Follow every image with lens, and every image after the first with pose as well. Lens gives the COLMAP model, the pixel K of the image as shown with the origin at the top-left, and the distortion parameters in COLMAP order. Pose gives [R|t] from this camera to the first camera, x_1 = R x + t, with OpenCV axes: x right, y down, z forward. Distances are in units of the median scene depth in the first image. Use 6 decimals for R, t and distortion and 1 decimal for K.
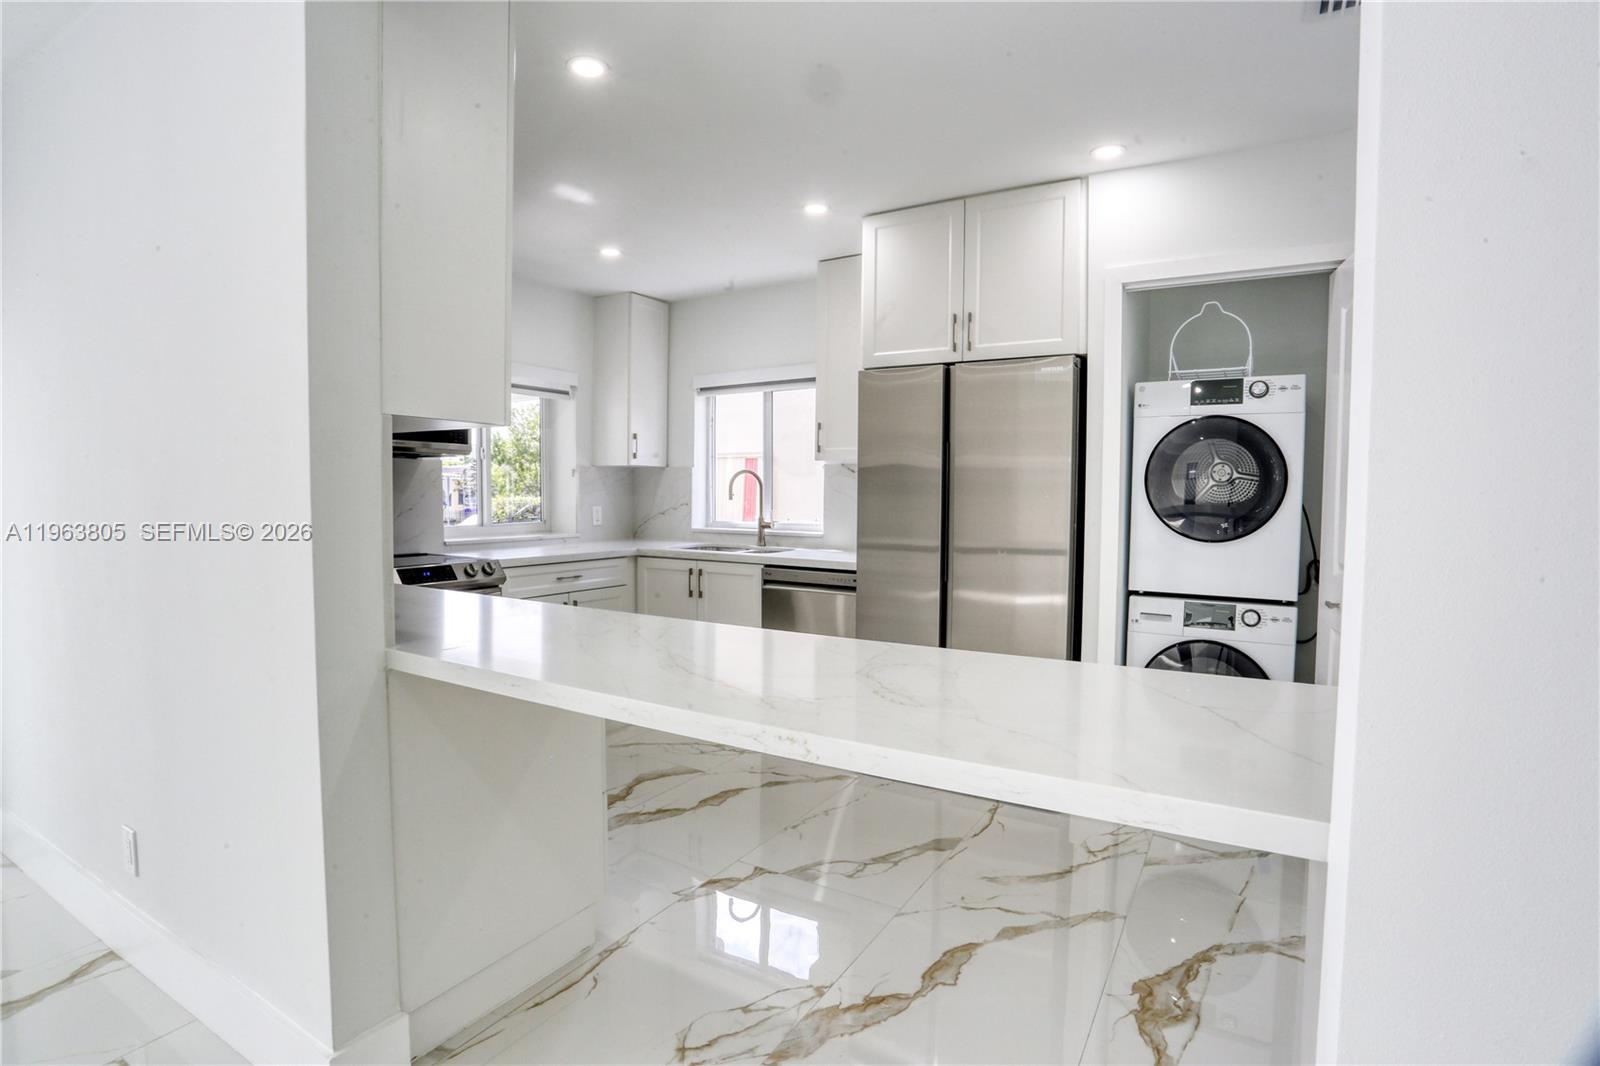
lens RADIAL K [[785.1, 0, 800.0], [0, 785.1, 533.0], [0, 0, 1]] dist [-0.052552, 0.000932]
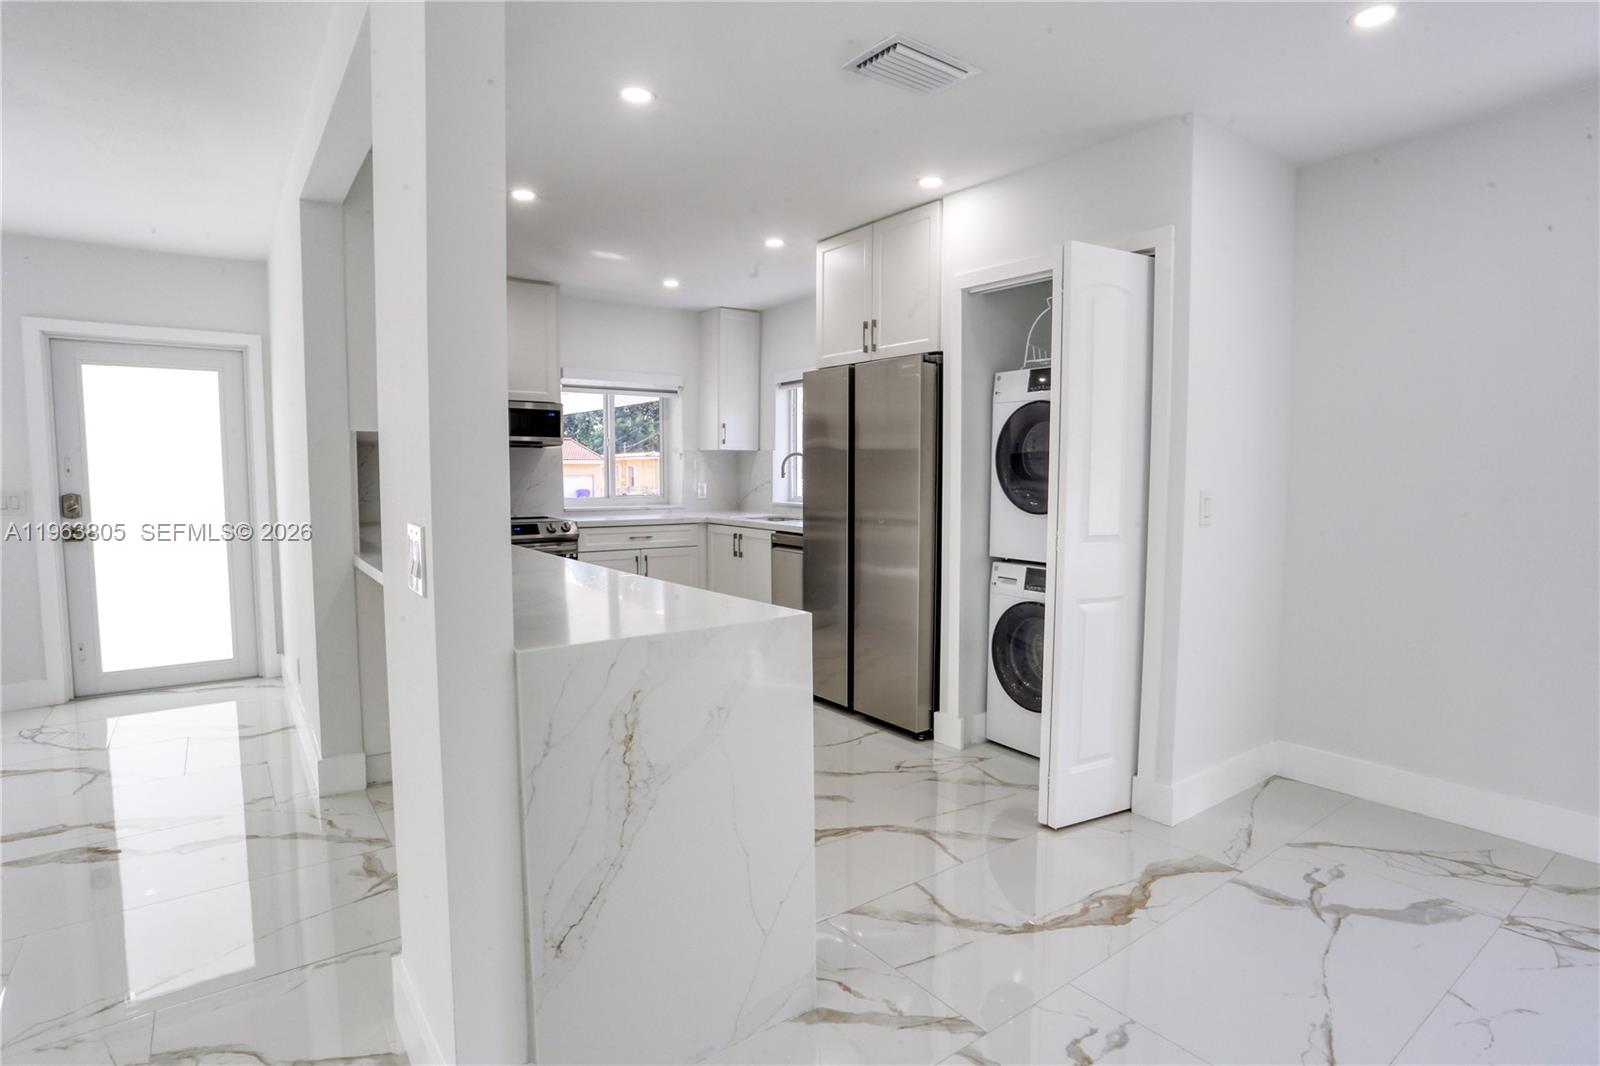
lens RADIAL K [[830.2, 0, 820.3], [0, 830.2, 531.6], [0, 0, 1]] dist [-0.054468, 0.000358]
pose [[0.925829, 0.023692, -0.377200, 0.493245], [-0.016329, 0.999609, 0.022707, 0.010857], [0.377590, -0.014864, 0.925853, -0.161956]]
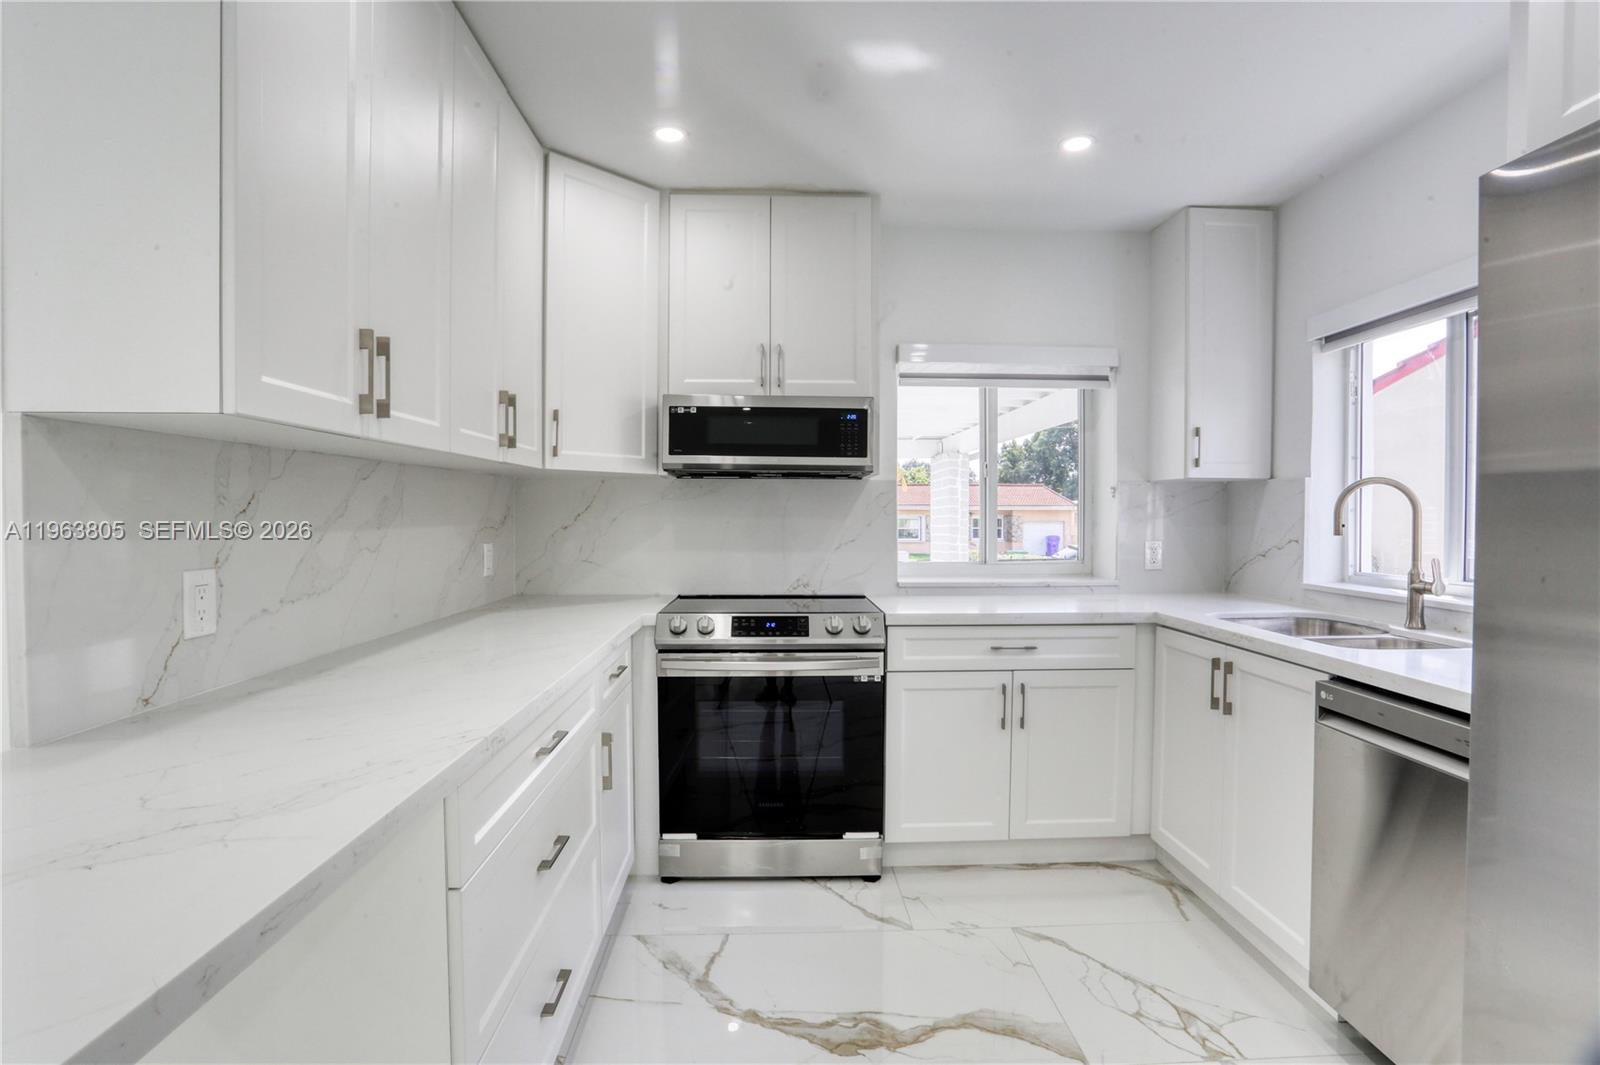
lens RADIAL K [[785.1, 0, 800.0], [0, 785.1, 532.5], [0, 0, 1]] dist [-0.052552, 0.000932]
pose [[0.546653, 0.011639, -0.837278, 0.160753], [-0.040759, 0.999088, -0.012723, -0.025368], [0.836367, 0.041081, 0.546629, 0.469519]]
